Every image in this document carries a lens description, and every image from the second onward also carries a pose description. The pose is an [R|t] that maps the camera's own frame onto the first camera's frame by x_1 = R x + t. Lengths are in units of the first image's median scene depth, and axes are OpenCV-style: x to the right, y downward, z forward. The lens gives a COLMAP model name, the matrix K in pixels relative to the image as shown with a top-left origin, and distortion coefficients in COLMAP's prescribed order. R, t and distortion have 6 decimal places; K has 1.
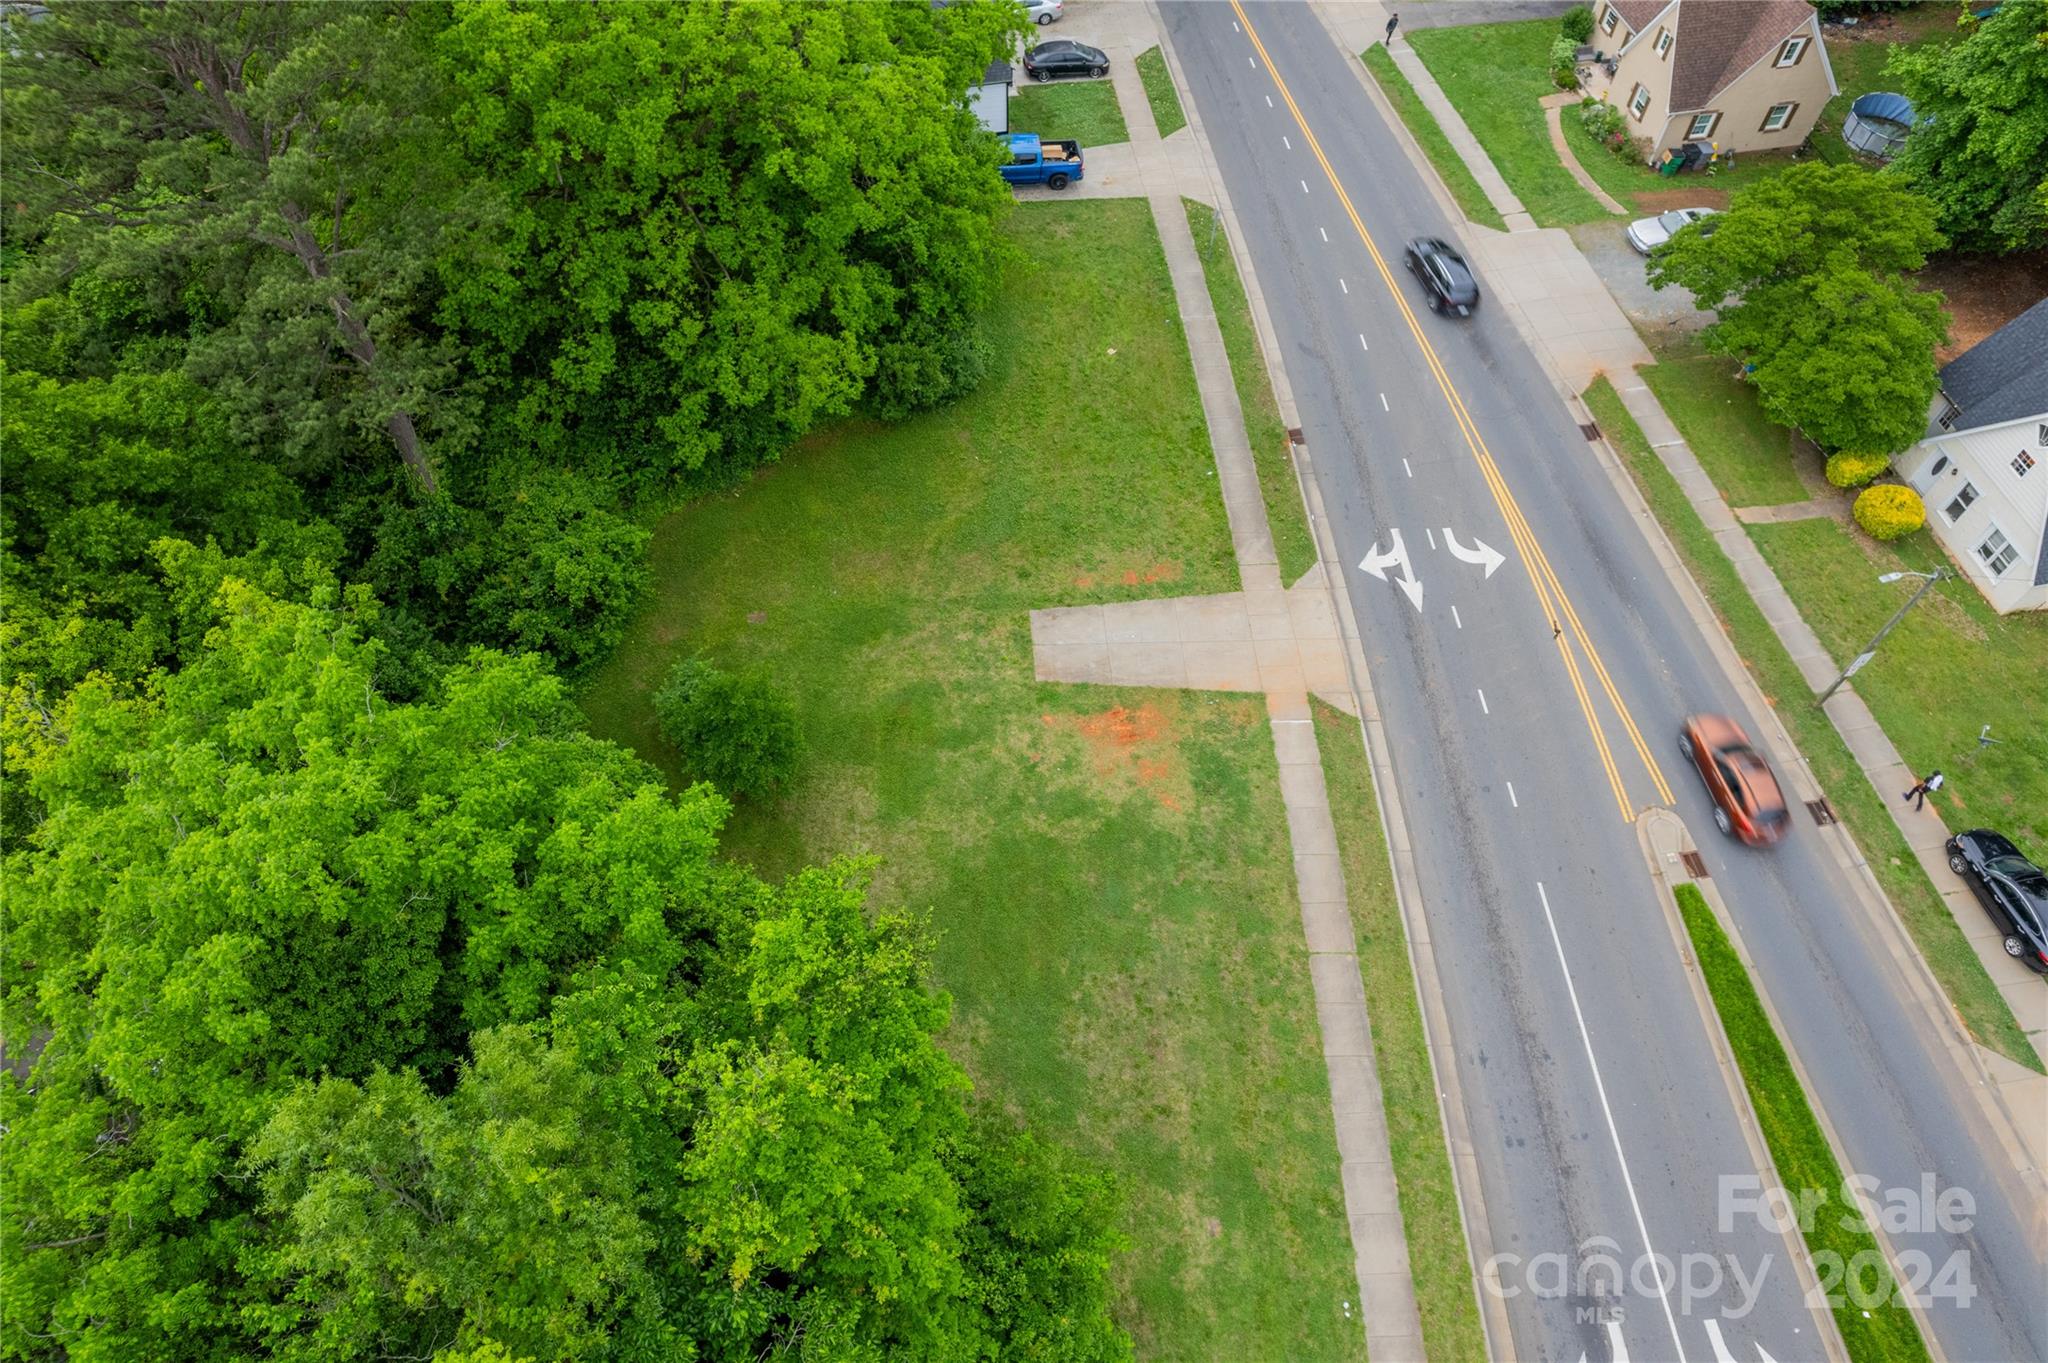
lens RADIAL K [[1312.4, 0, 1023.3], [0, 1312.4, 690.7], [0, 0, 1]] dist [-0.079439, 0.065961]
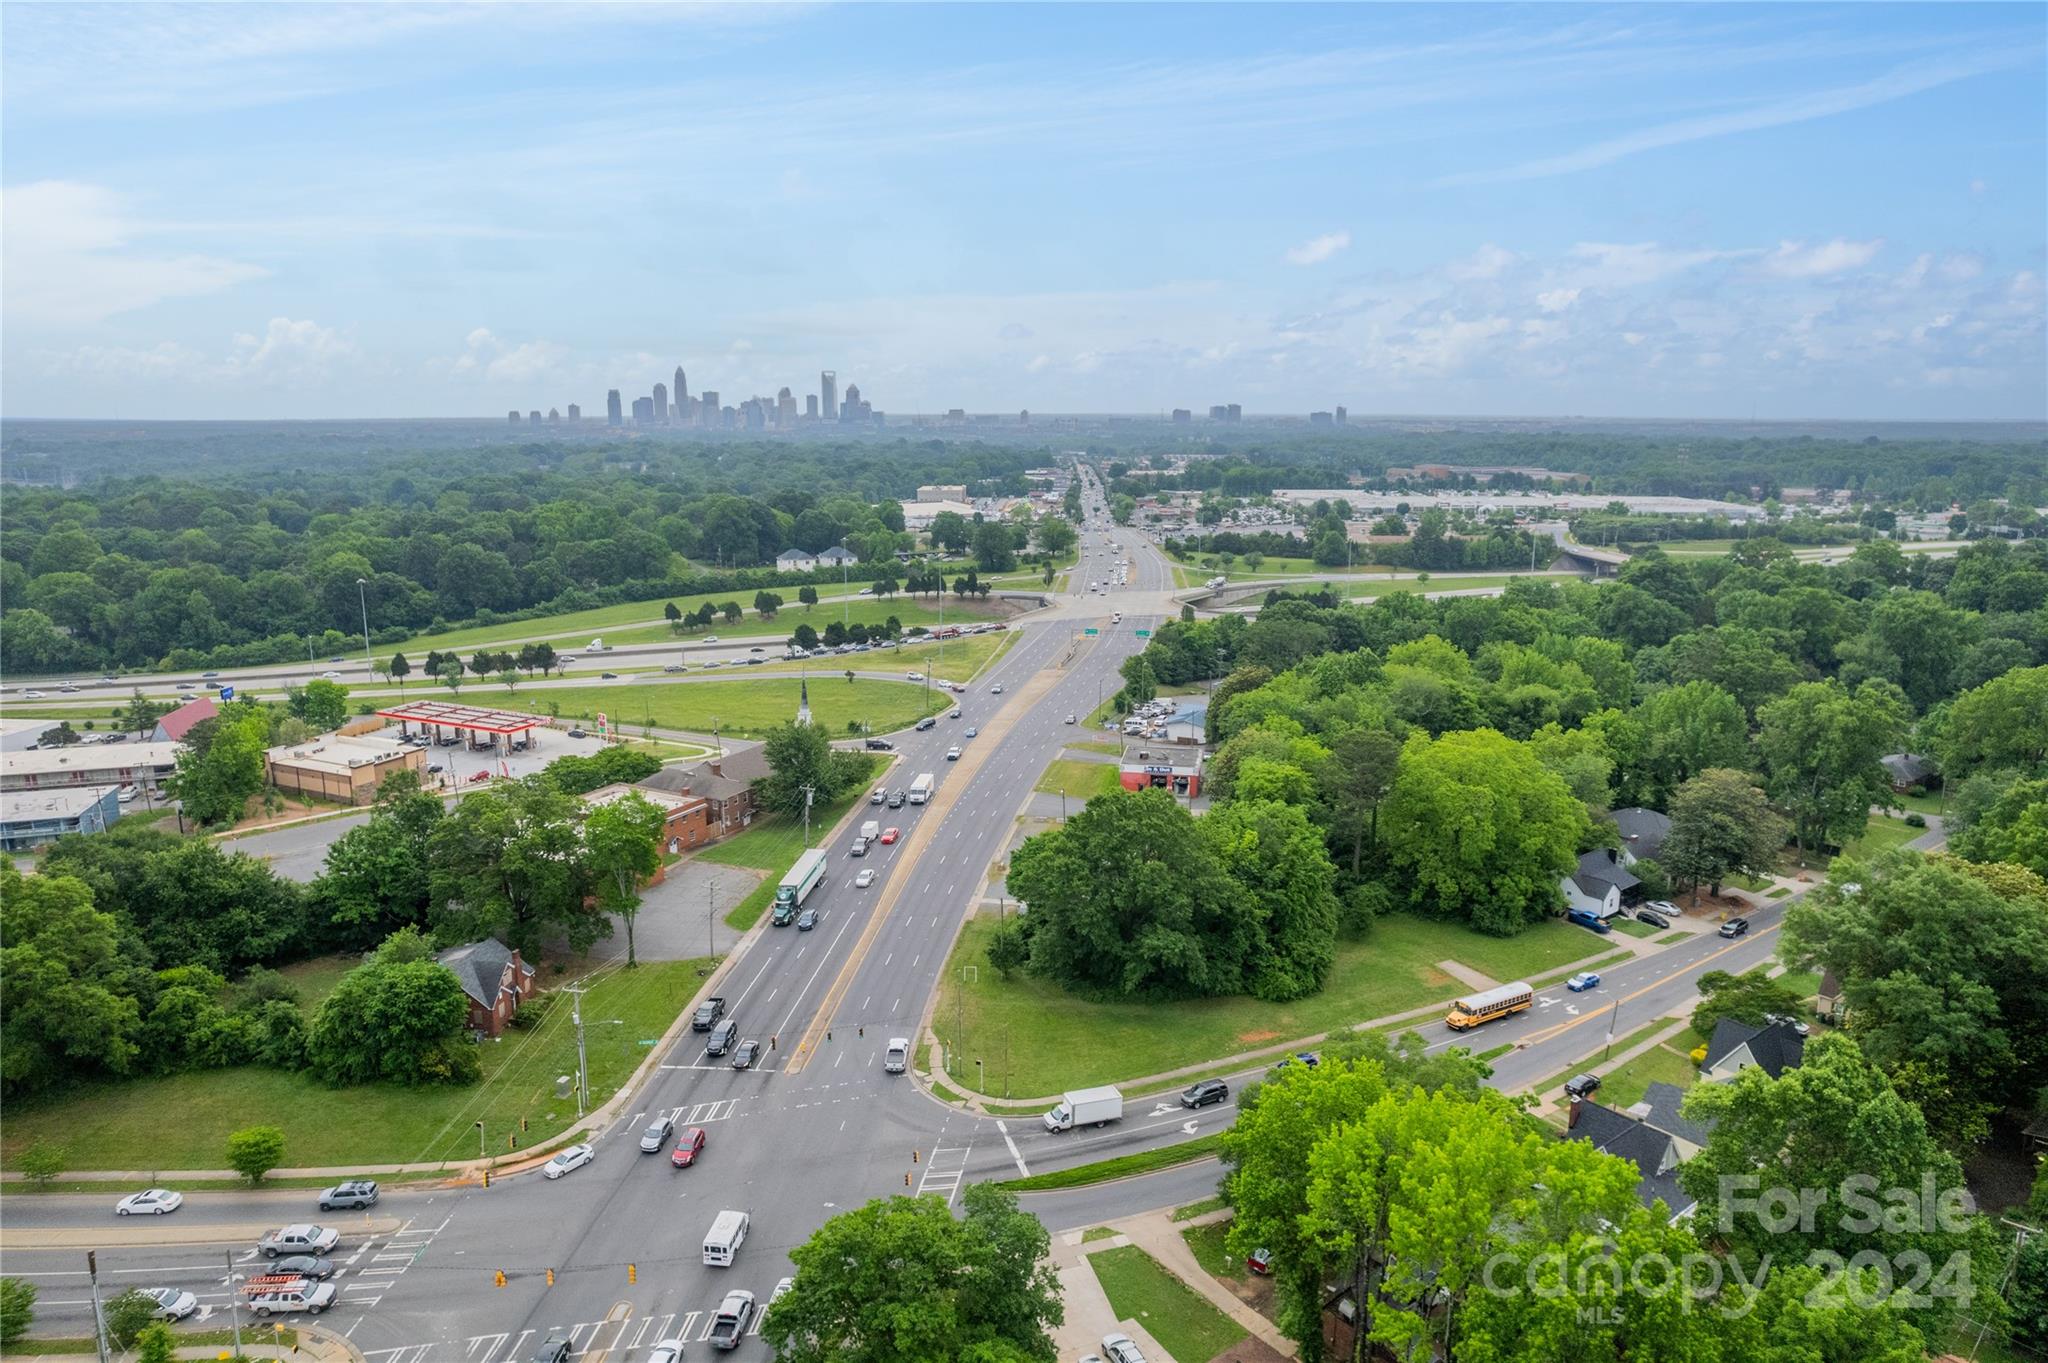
lens RADIAL K [[1312.4, 0, 1023.3], [0, 1312.4, 690.7], [0, 0, 1]] dist [-0.079439, 0.065961]
pose [[0.443546, 0.186378, -0.876658, 2.439476], [-0.747086, 0.617227, -0.246766, 1.223365], [0.495106, 0.764391, 0.413009, -1.595994]]
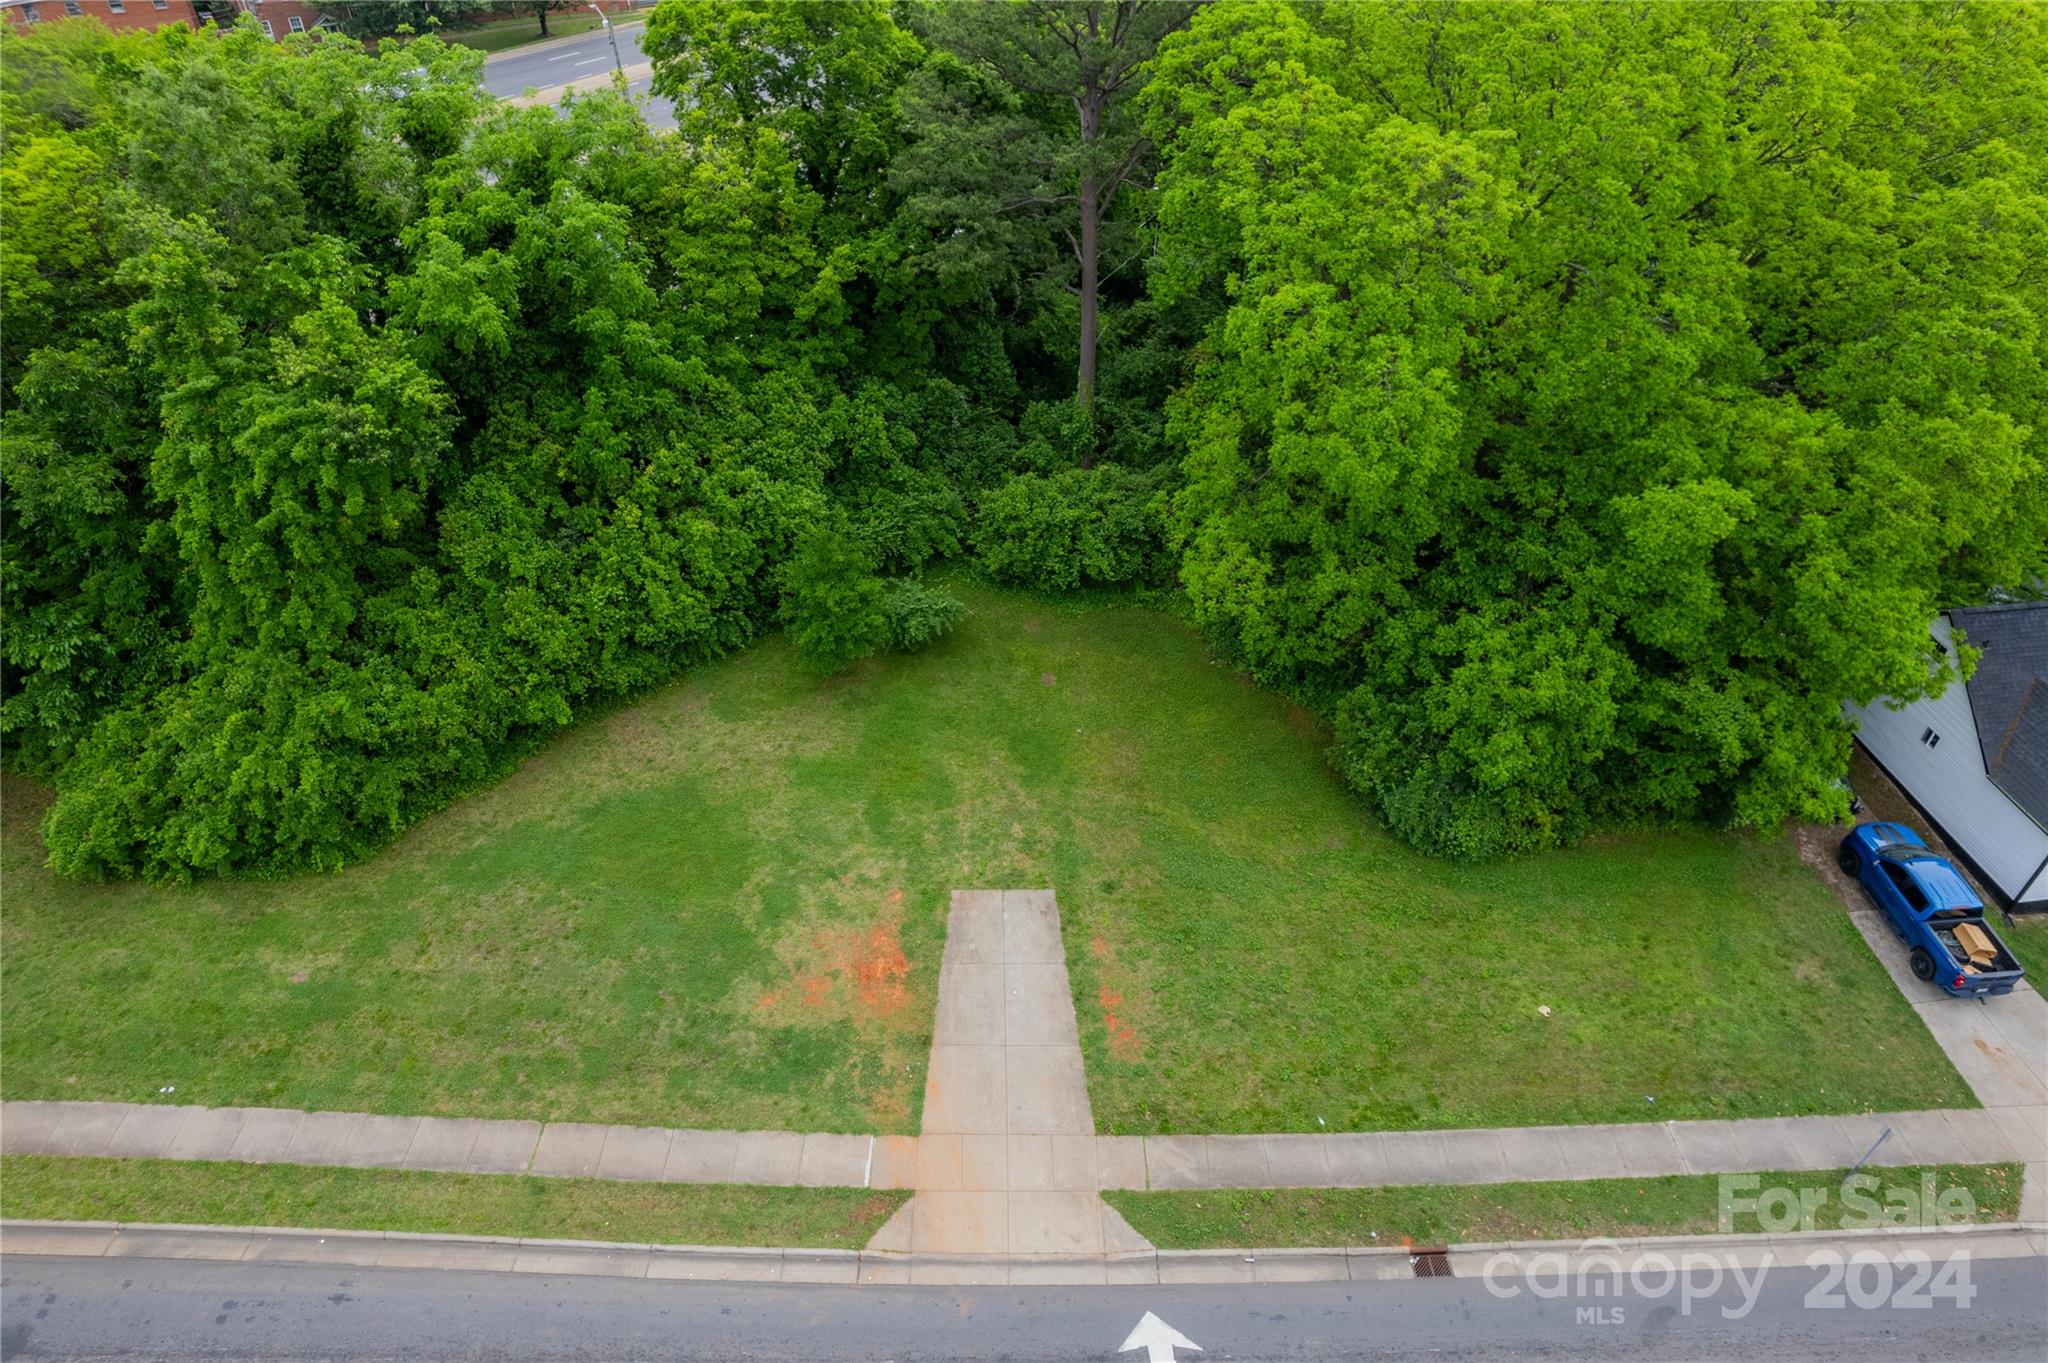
lens RADIAL K [[1312.4, 0, 1023.3], [0, 1312.4, 690.7], [0, 0, 1]] dist [-0.079439, 0.065961]
pose [[-0.050131, 0.635986, -0.770070, 0.563426], [-0.834935, 0.396422, 0.381750, -0.410431], [0.548061, 0.662096, 0.511134, 0.467906]]
